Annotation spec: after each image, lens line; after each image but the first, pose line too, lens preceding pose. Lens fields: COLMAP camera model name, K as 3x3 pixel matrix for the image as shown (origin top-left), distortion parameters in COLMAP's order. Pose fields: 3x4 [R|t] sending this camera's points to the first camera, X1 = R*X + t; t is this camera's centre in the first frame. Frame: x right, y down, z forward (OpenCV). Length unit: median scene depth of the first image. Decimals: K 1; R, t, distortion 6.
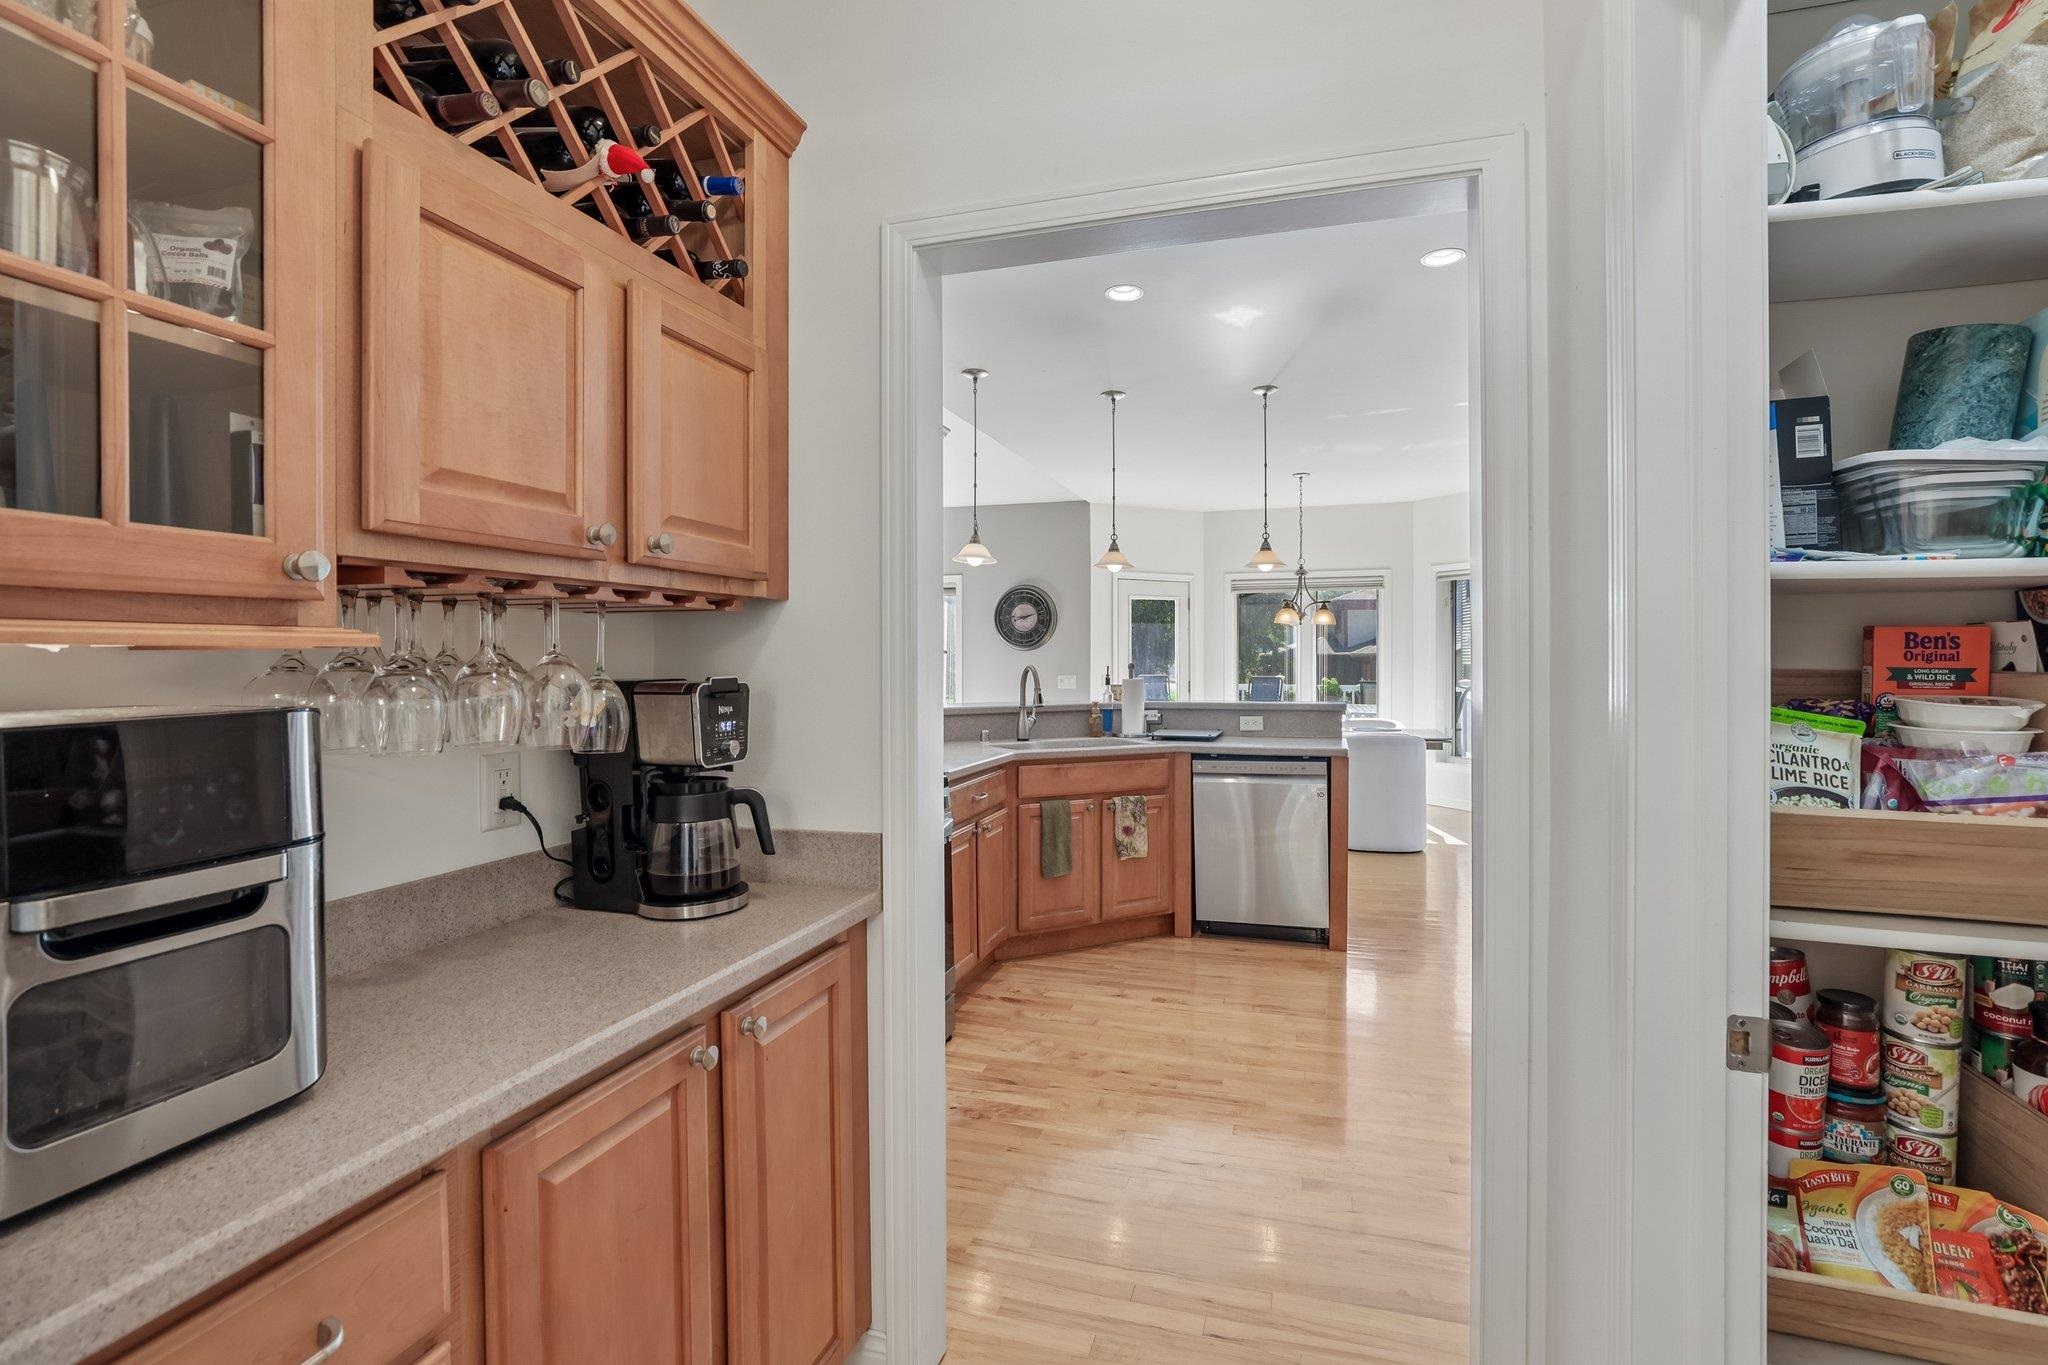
lens RADIAL K [[940.4, 0, 1033.4], [0, 940.4, 665.9], [0, 0, 1]] dist [-0.024590, 0.006157]
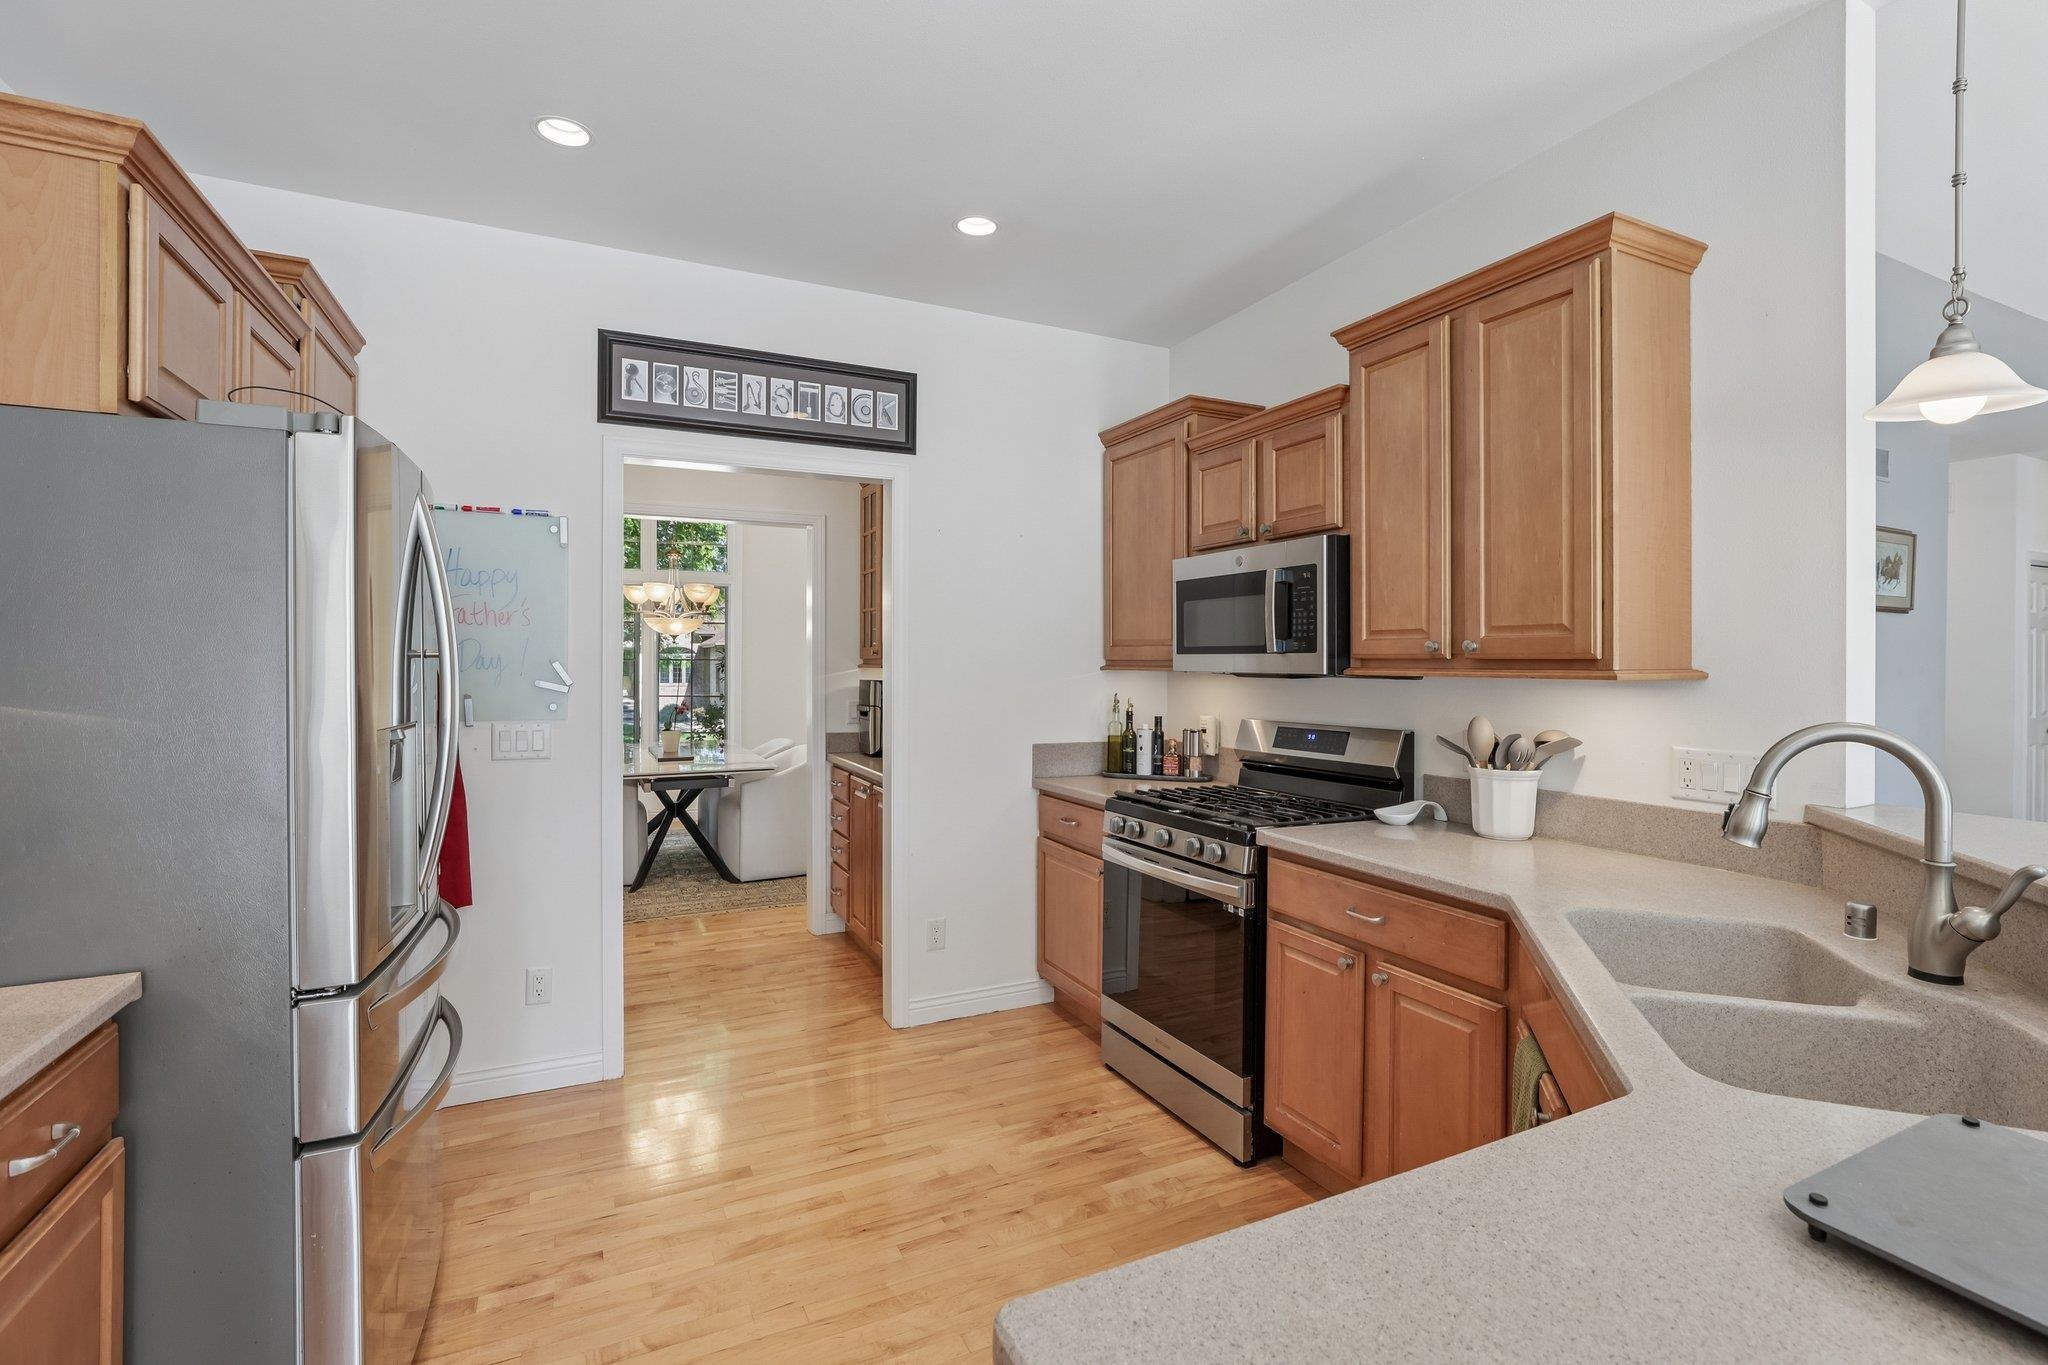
lens RADIAL K [[940.4, 0, 1036.9], [0, 940.4, 666.1], [0, 0, 1]] dist [-0.024590, 0.006157]
pose [[-0.724134, 0.009602, -0.689593, 0.436250], [-0.003298, 0.999843, 0.017386, -0.026242], [0.689651, 0.014864, -0.723989, 1.105376]]
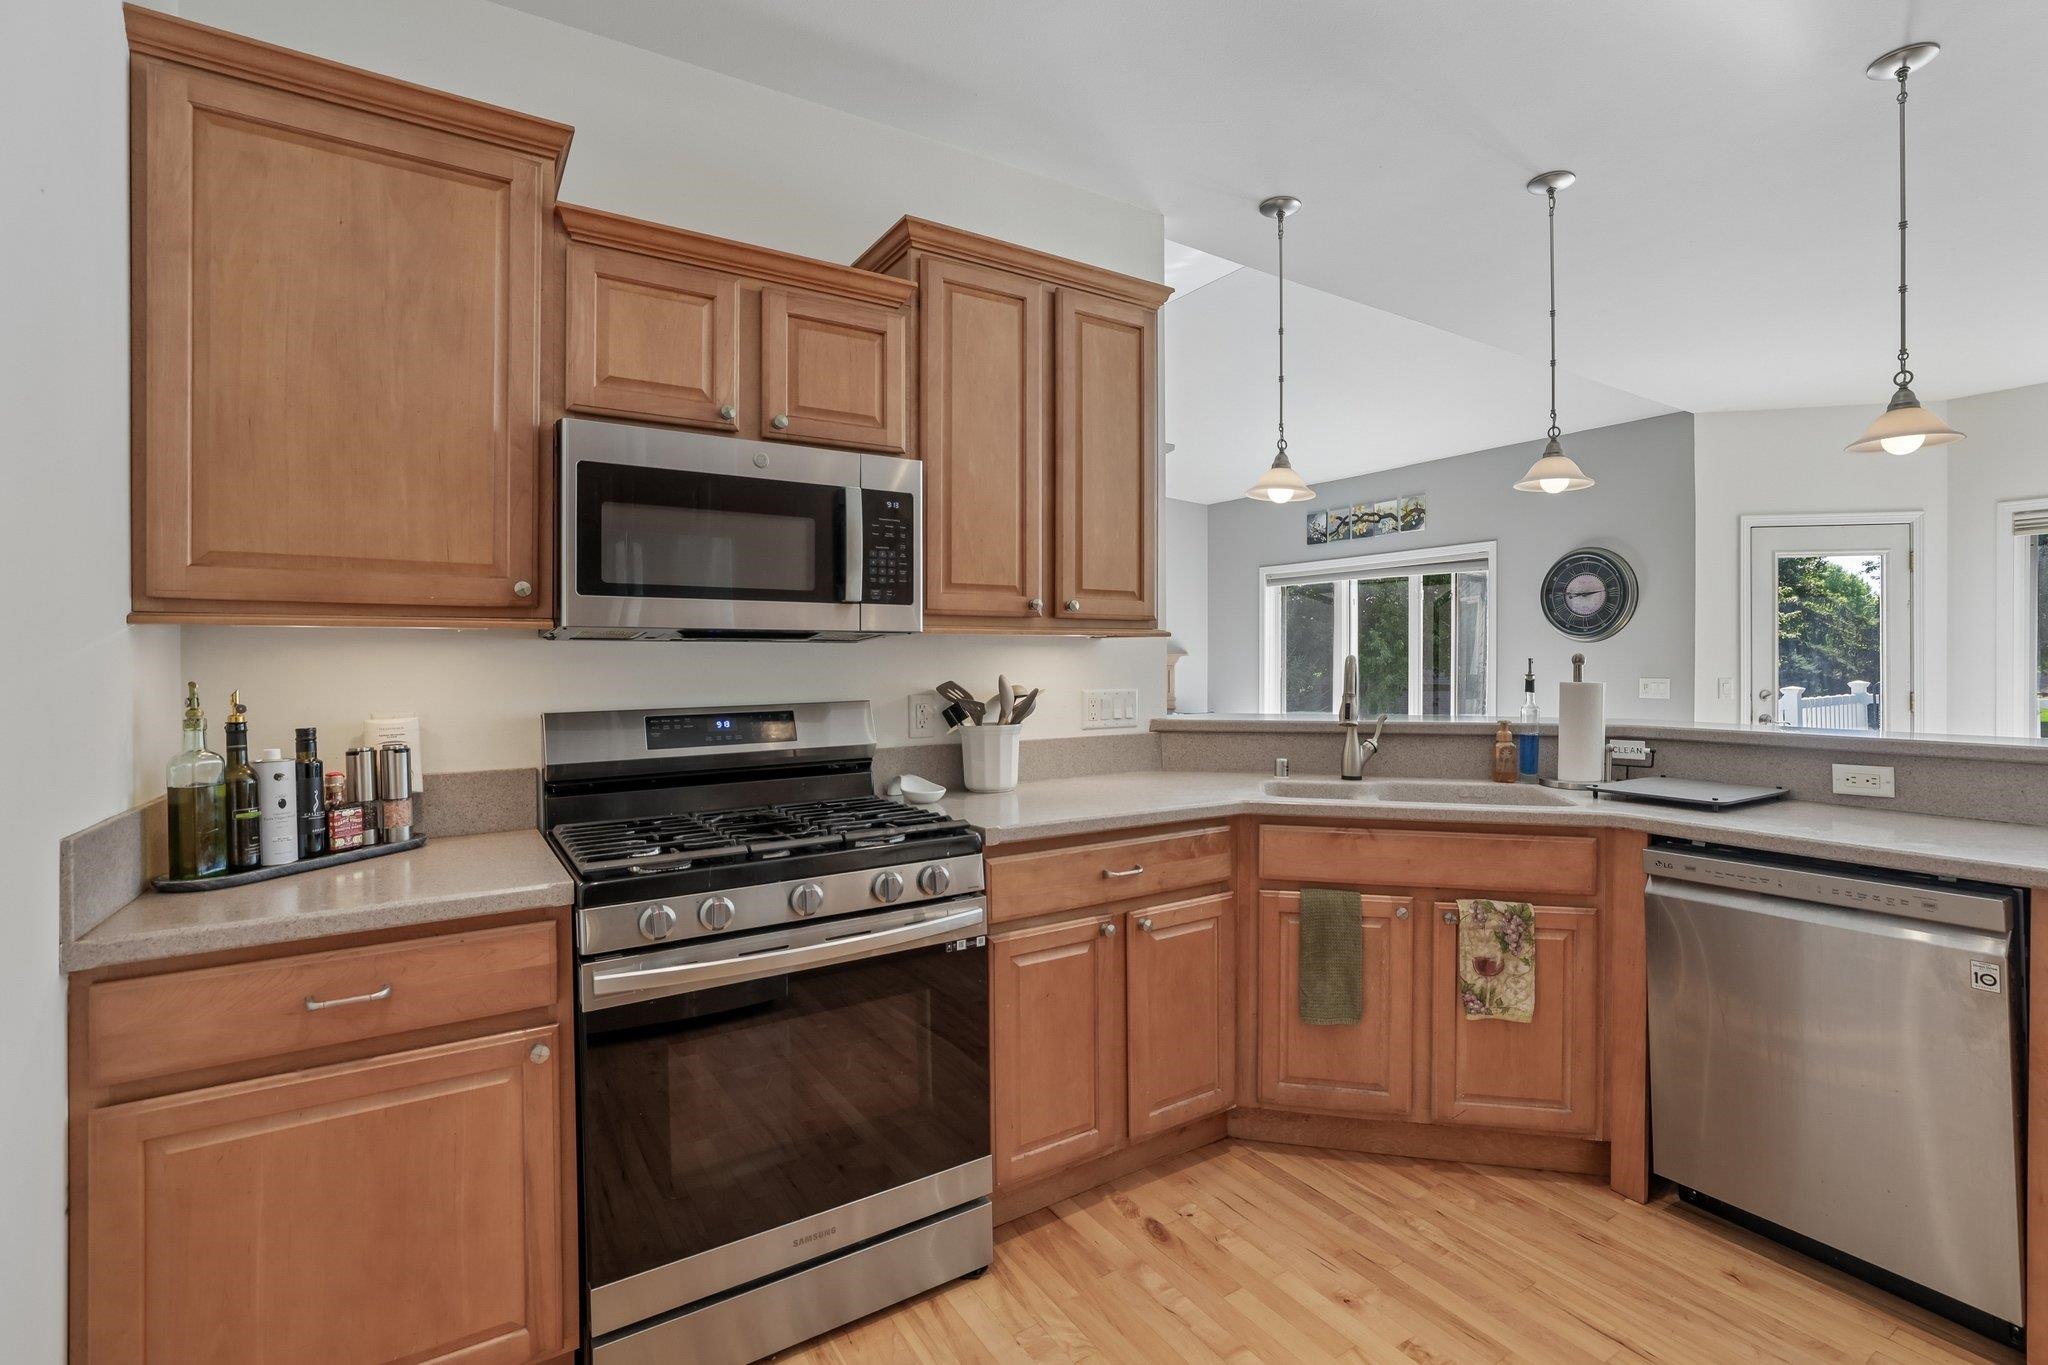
lens RADIAL K [[940.4, 0, 1027.4], [0, 940.4, 665.1], [0, 0, 1]] dist [-0.024590, 0.006157]
pose [[0.768228, 0.005381, -0.640153, 0.238610], [-0.006616, 0.999978, 0.000466, 0.006680], [0.640142, 0.003877, 0.768247, 0.430614]]
